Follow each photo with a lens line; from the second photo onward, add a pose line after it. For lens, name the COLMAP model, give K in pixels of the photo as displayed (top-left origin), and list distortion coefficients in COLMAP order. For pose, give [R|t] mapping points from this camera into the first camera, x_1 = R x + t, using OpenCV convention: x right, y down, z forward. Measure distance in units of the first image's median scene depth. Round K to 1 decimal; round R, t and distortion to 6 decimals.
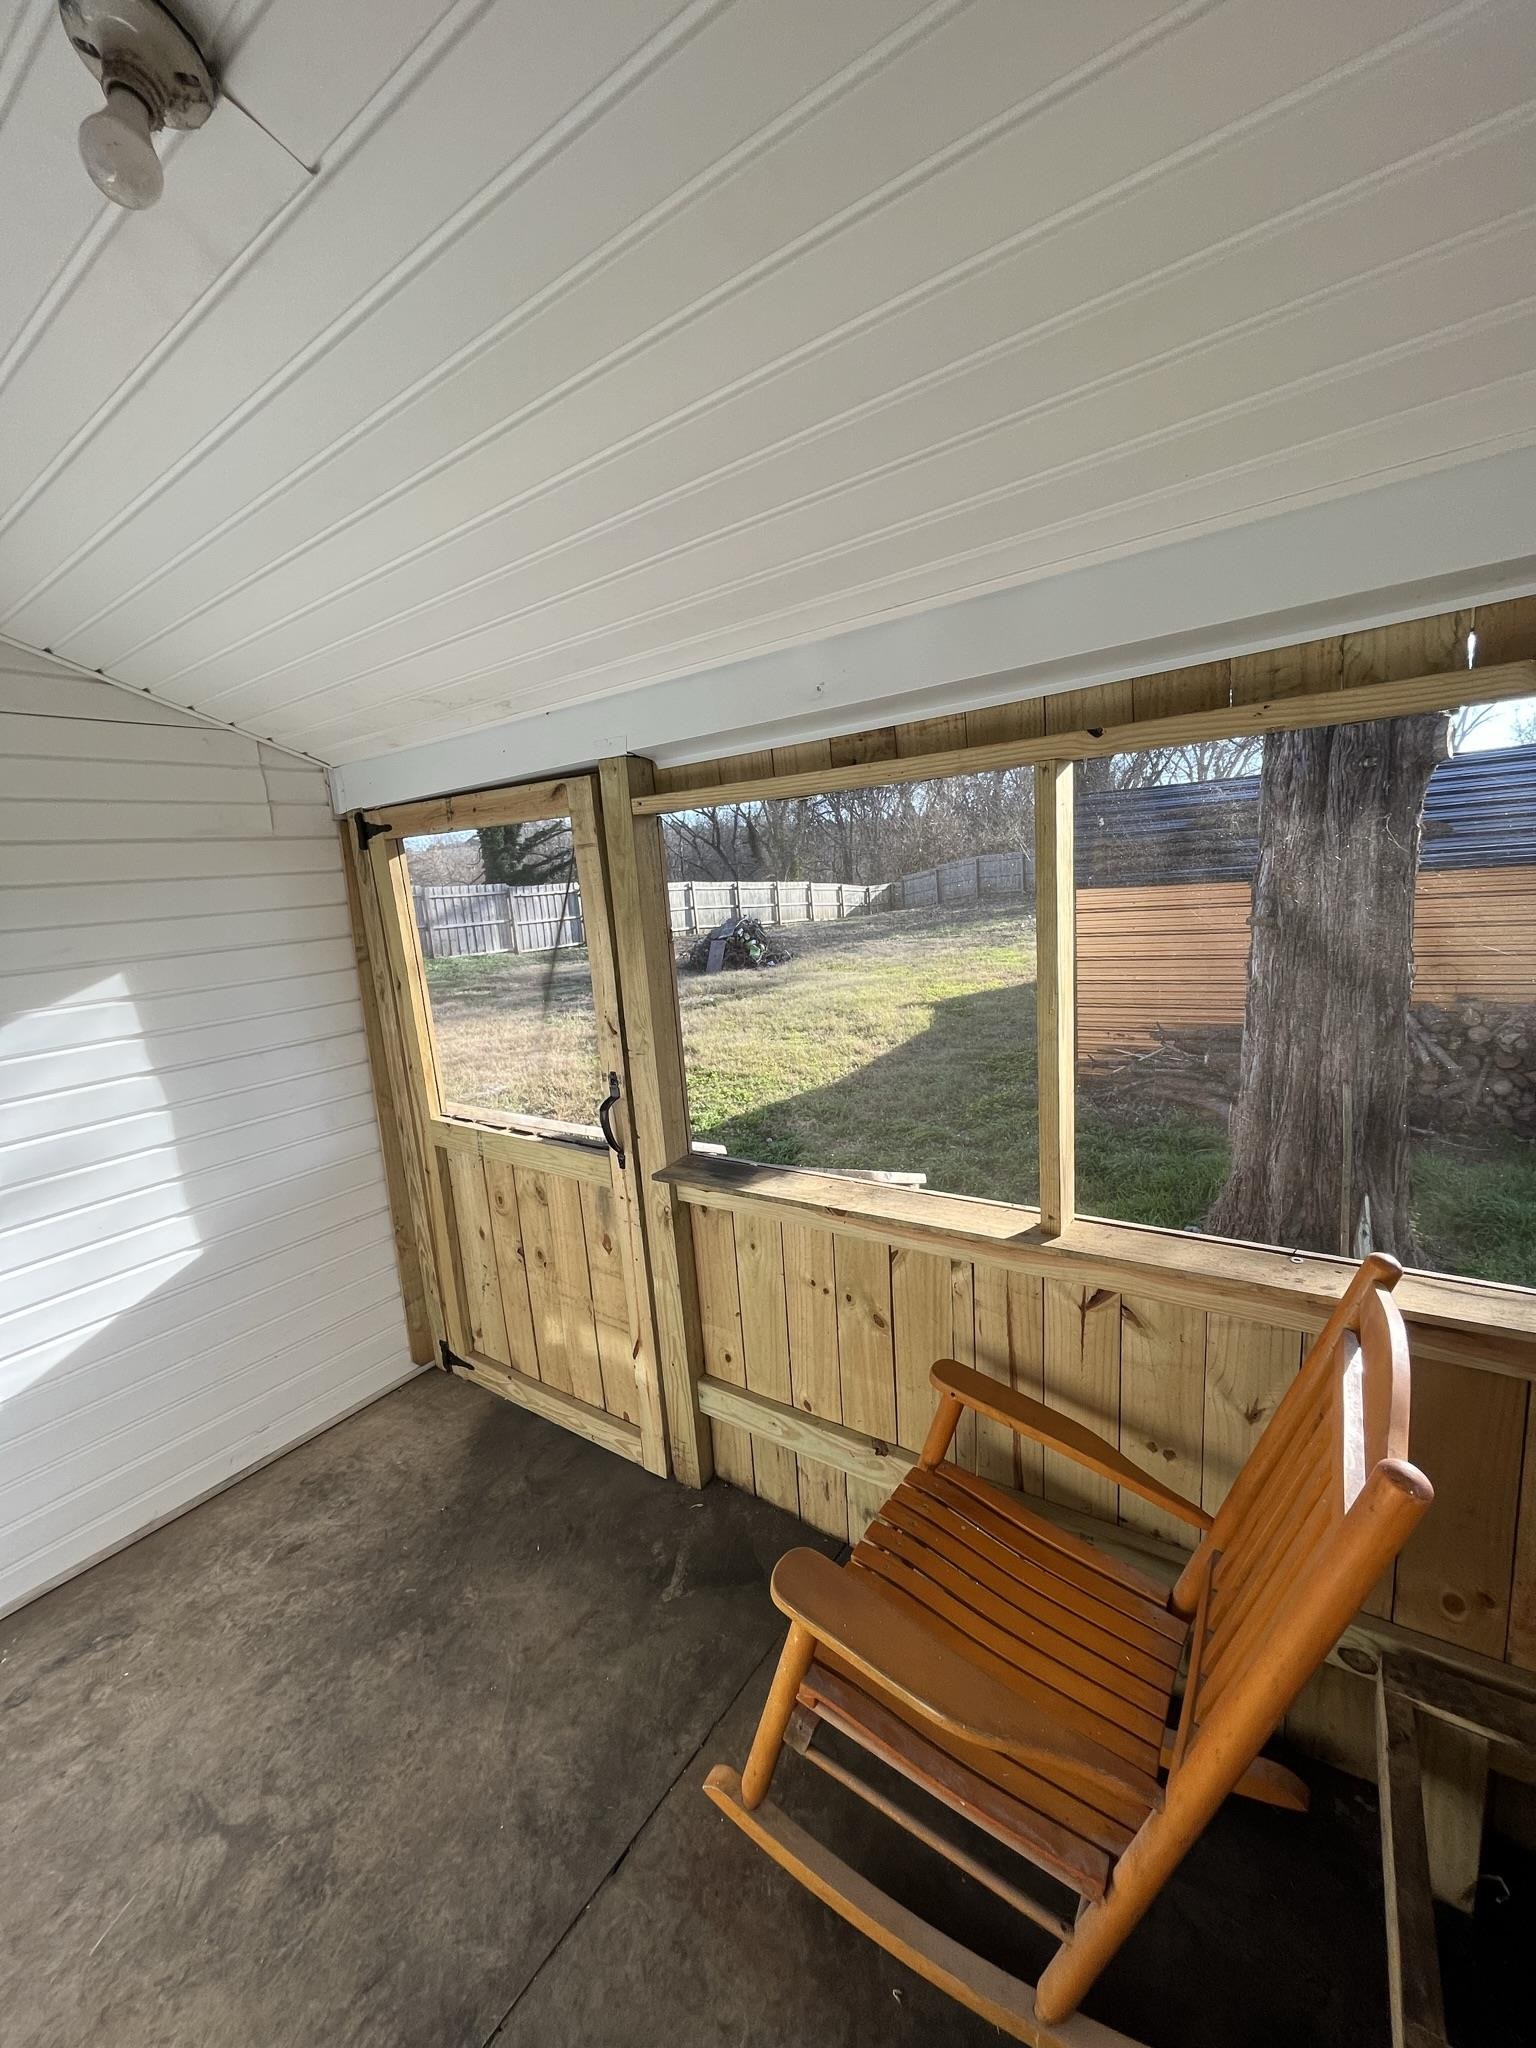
lens RADIAL K [[825.9, 0, 768.6], [0, 825.9, 1015.1], [0, 0, 1]] dist [-0.004015, 0.000379]
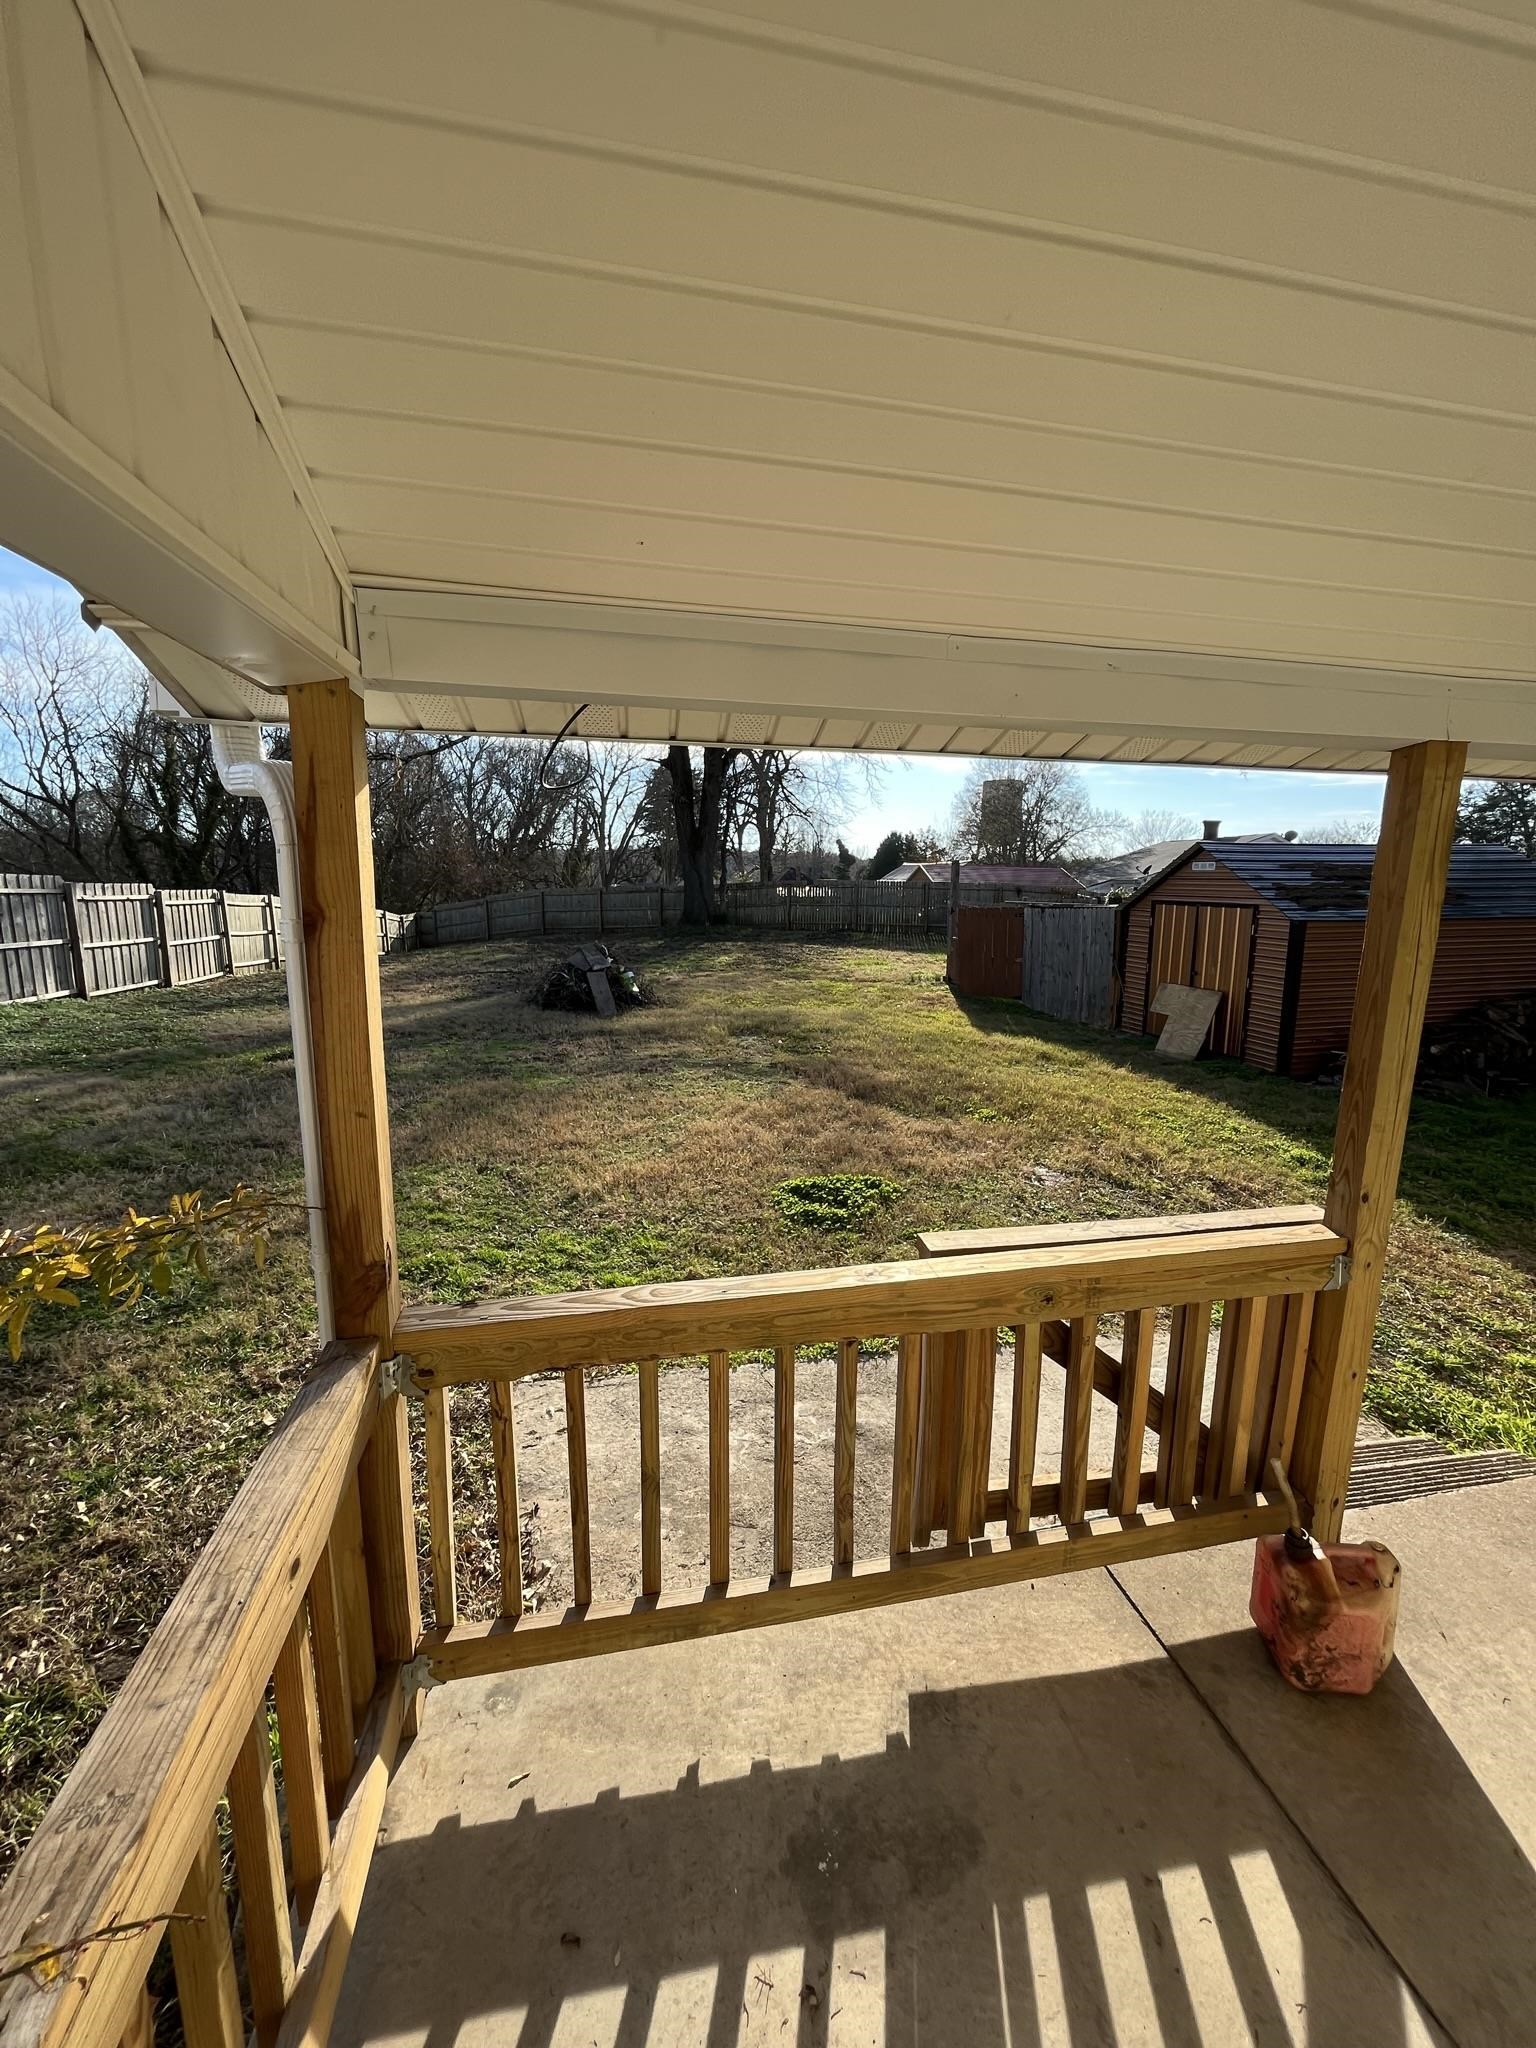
lens RADIAL K [[825.9, 0, 768.5], [0, 825.9, 1016.1], [0, 0, 1]] dist [-0.004015, 0.000379]
pose [[0.695975, -0.032617, 0.717325, -0.393829], [0.068098, 0.997464, -0.020715, -0.019449], [-0.714829, 0.063266, 0.696431, 0.273232]]
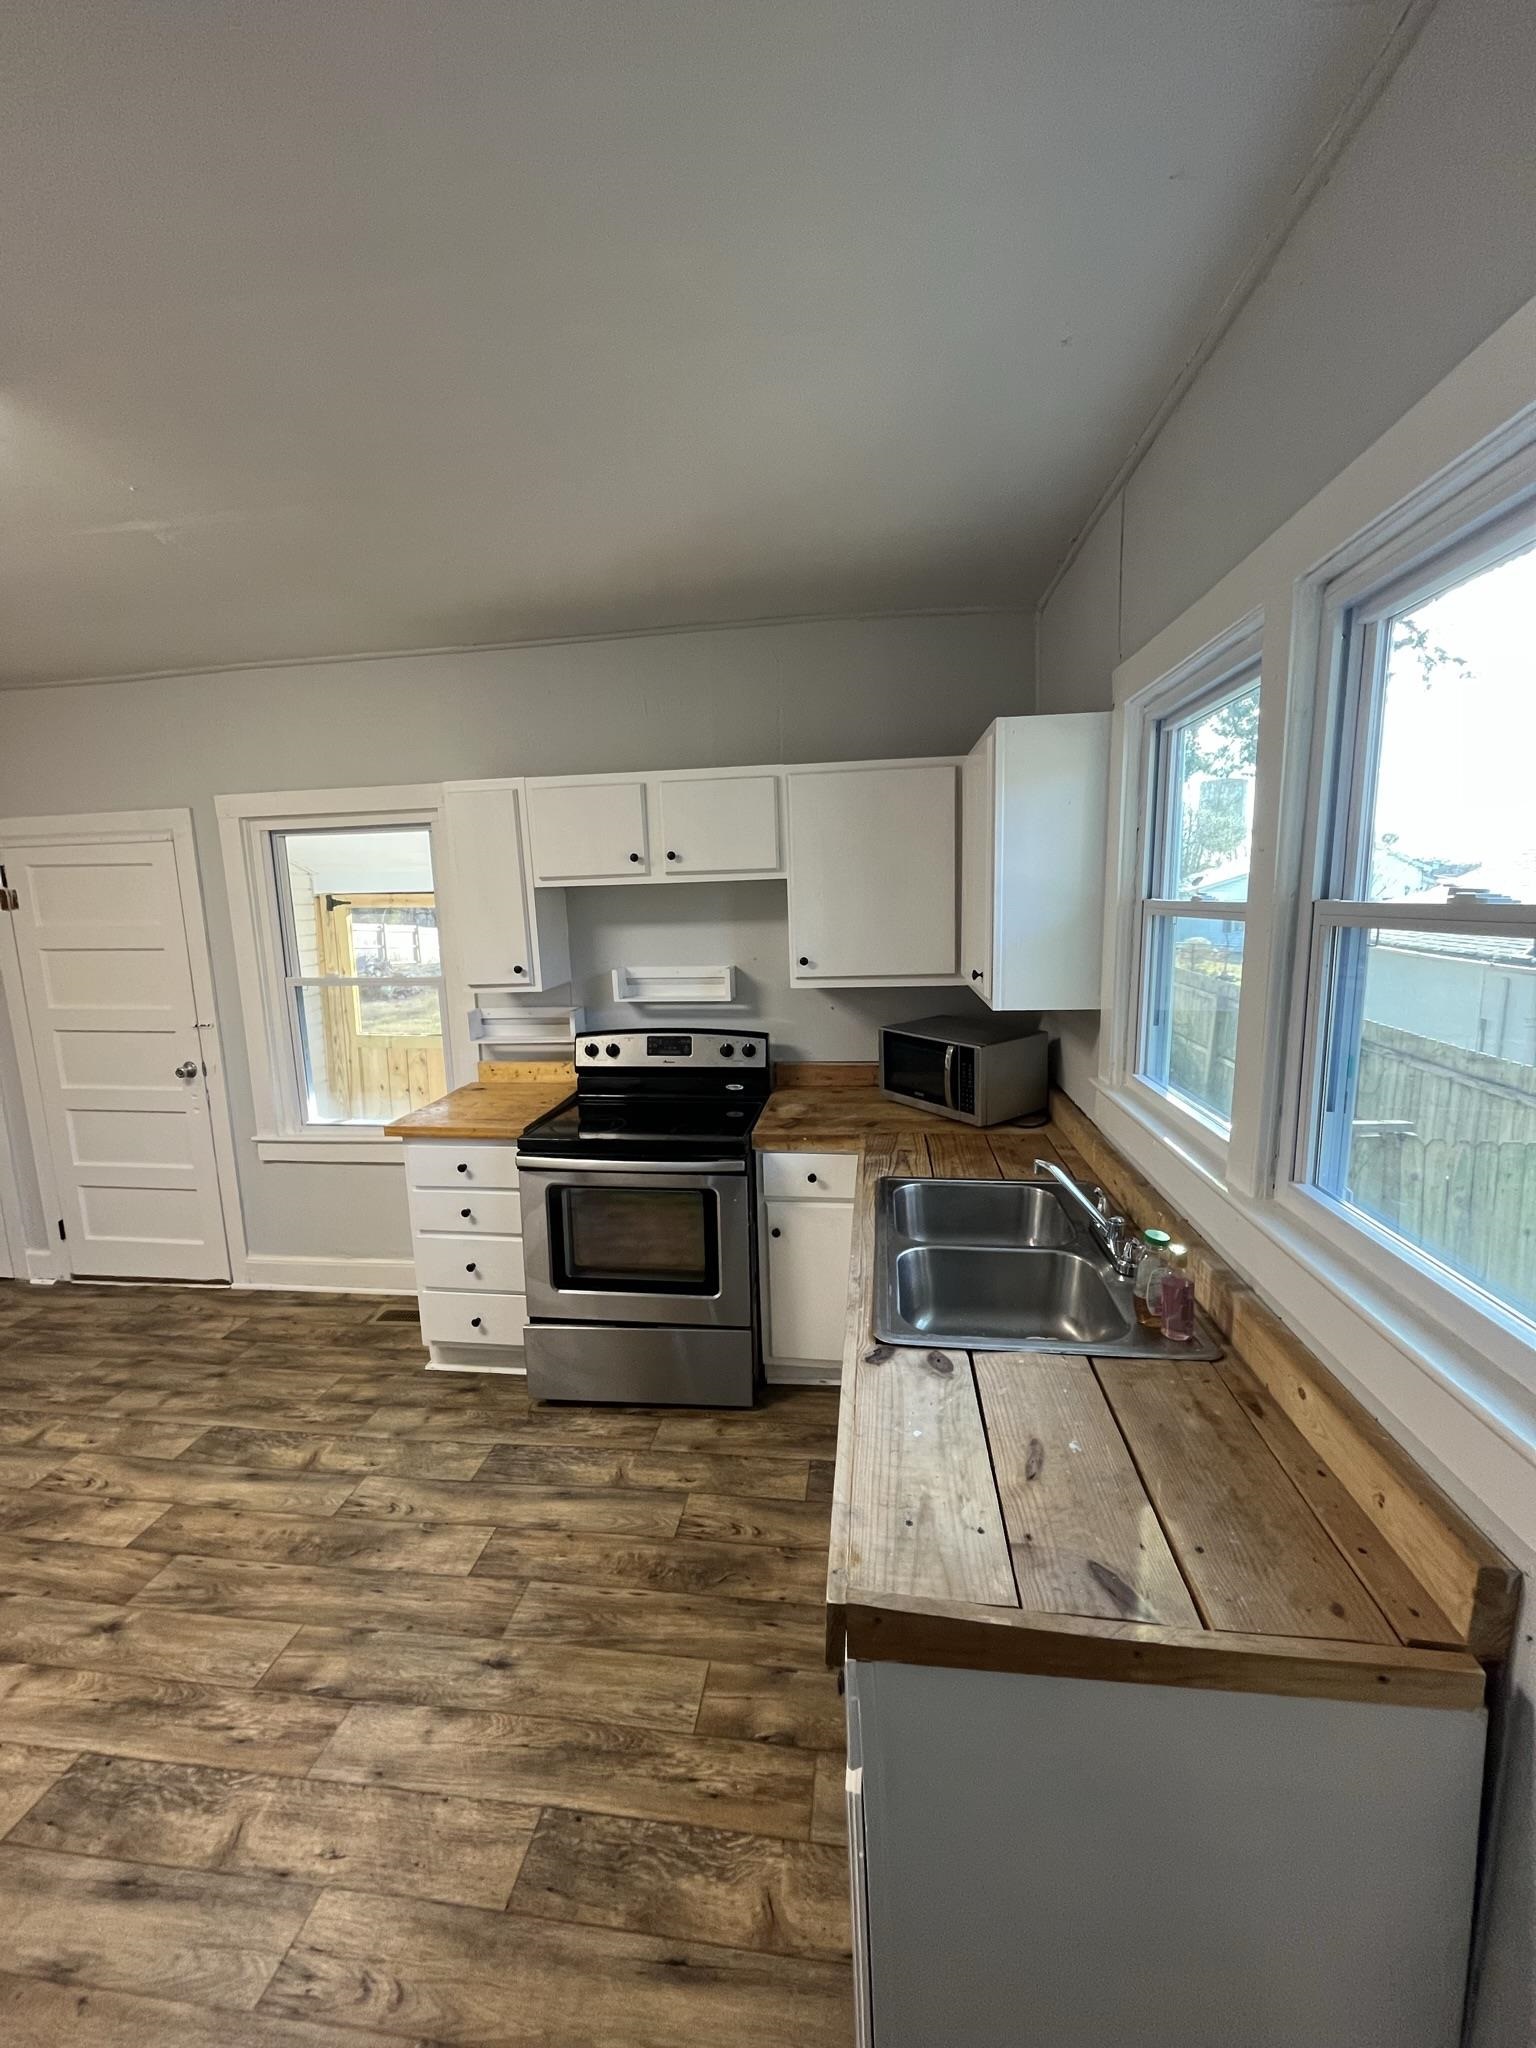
lens RADIAL K [[825.9, 0, 782.4], [0, 825.9, 1000.1], [0, 0, 1]] dist [-0.004015, 0.000379]
pose [[0.880517, -0.000871, 0.474014, -0.058683], [0.037141, 0.997051, -0.067160, 0.028975], [-0.472558, 0.076740, 0.877952, -0.187254]]
